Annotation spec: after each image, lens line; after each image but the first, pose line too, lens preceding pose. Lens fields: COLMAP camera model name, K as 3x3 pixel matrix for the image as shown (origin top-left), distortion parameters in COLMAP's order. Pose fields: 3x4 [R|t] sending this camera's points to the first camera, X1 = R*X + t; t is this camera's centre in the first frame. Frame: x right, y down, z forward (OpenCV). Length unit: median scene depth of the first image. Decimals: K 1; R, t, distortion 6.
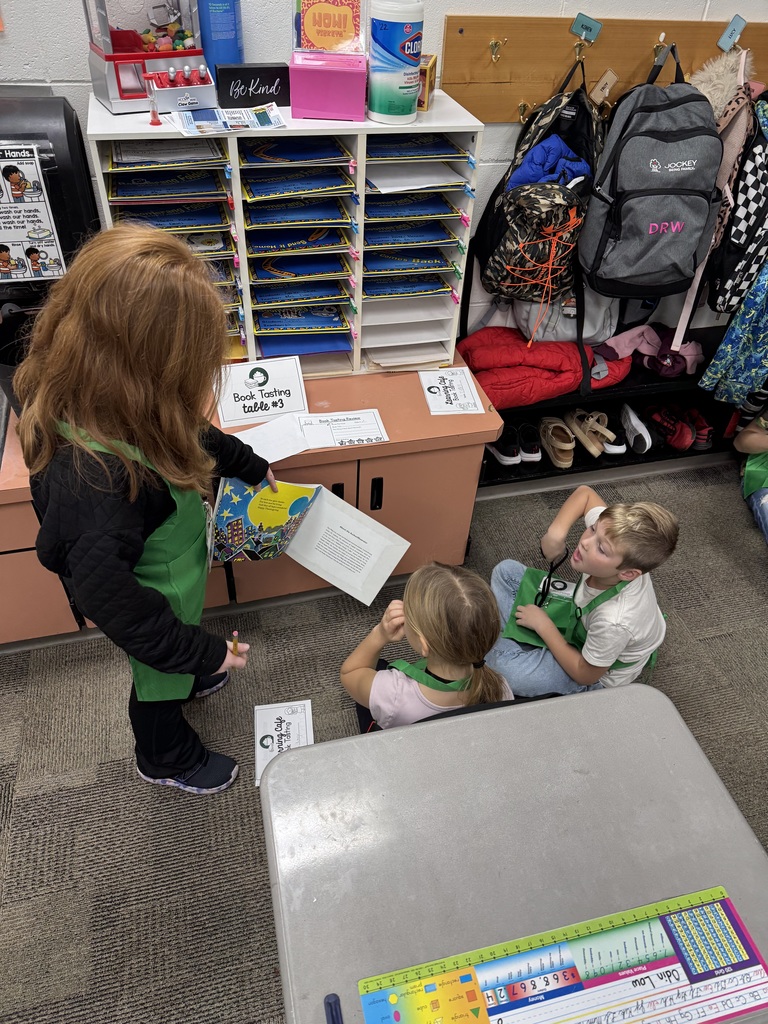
lens RADIAL K [[725.4, 0, 381.8], [0, 725.4, 512.8], [0, 0, 1]] dist [0.008405, -0.009567]
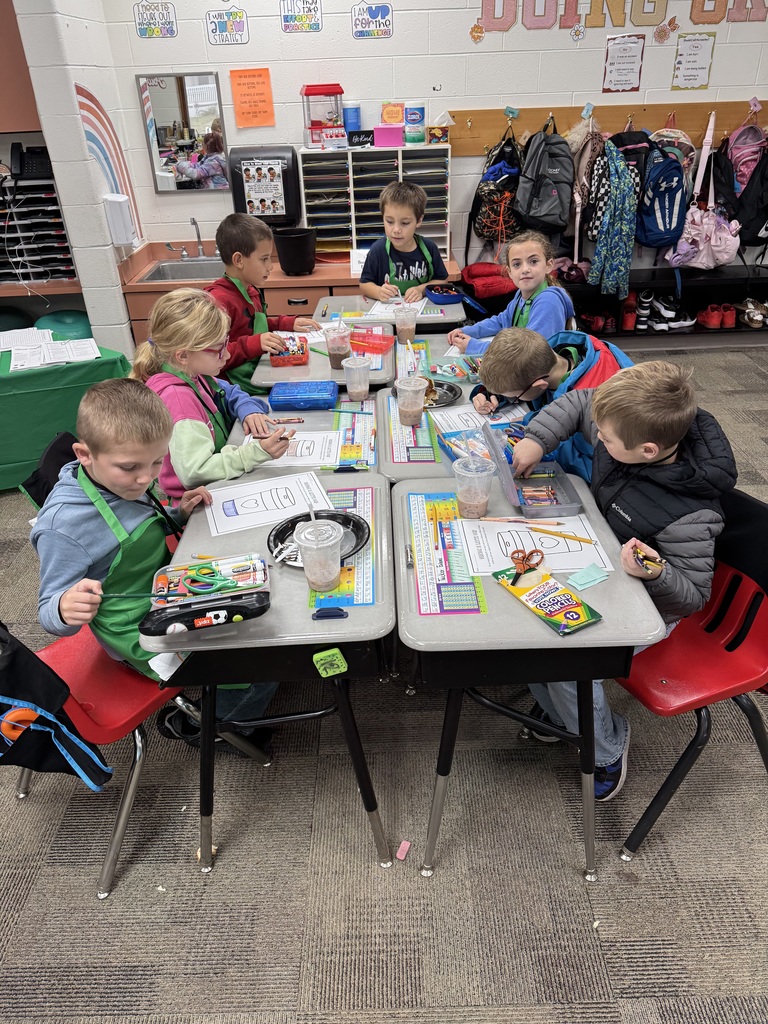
lens RADIAL K [[725.4, 0, 382.0], [0, 725.4, 510.1], [0, 0, 1]] dist [0.008405, -0.009567]
pose [[0.964306, 0.061170, -0.257629, 0.635966], [-0.110394, 0.977235, -0.181175, 1.161855], [0.240681, 0.203149, 0.949106, -1.160198]]
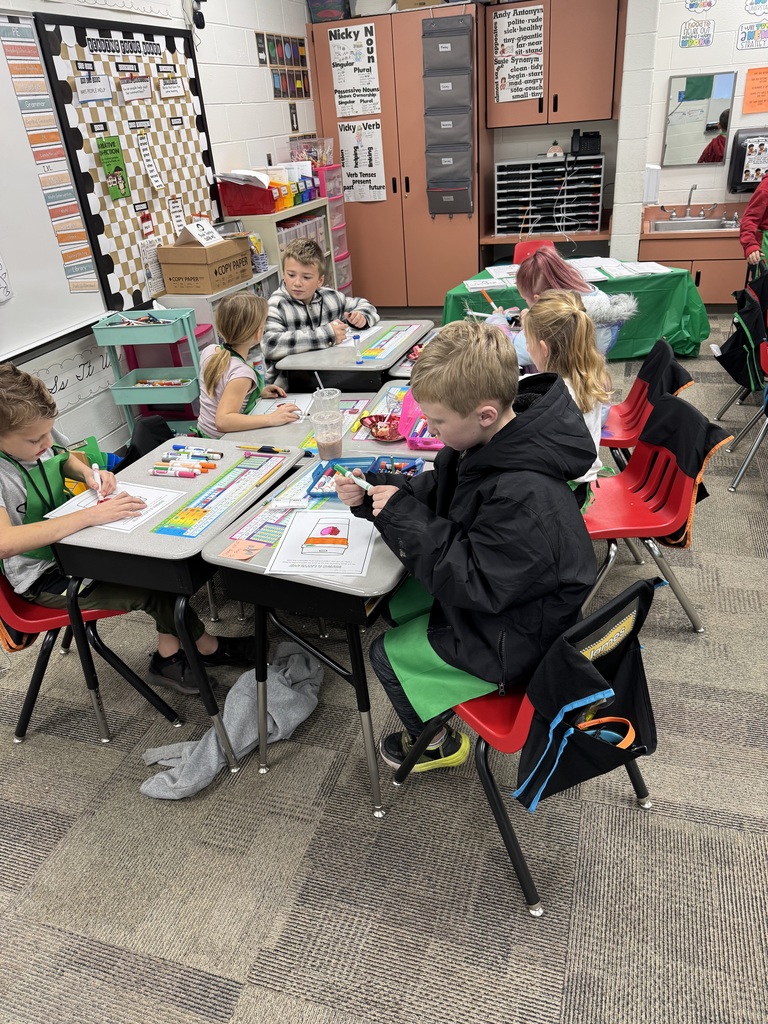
lens RADIAL K [[725.4, 0, 386.5], [0, 725.4, 513.8], [0, 0, 1]] dist [0.008405, -0.009567]
pose [[0.838021, 0.165356, -0.519980, 0.017352], [-0.275248, 0.950948, -0.141196, 2.104703], [0.471126, 0.261448, 0.842428, -2.224756]]
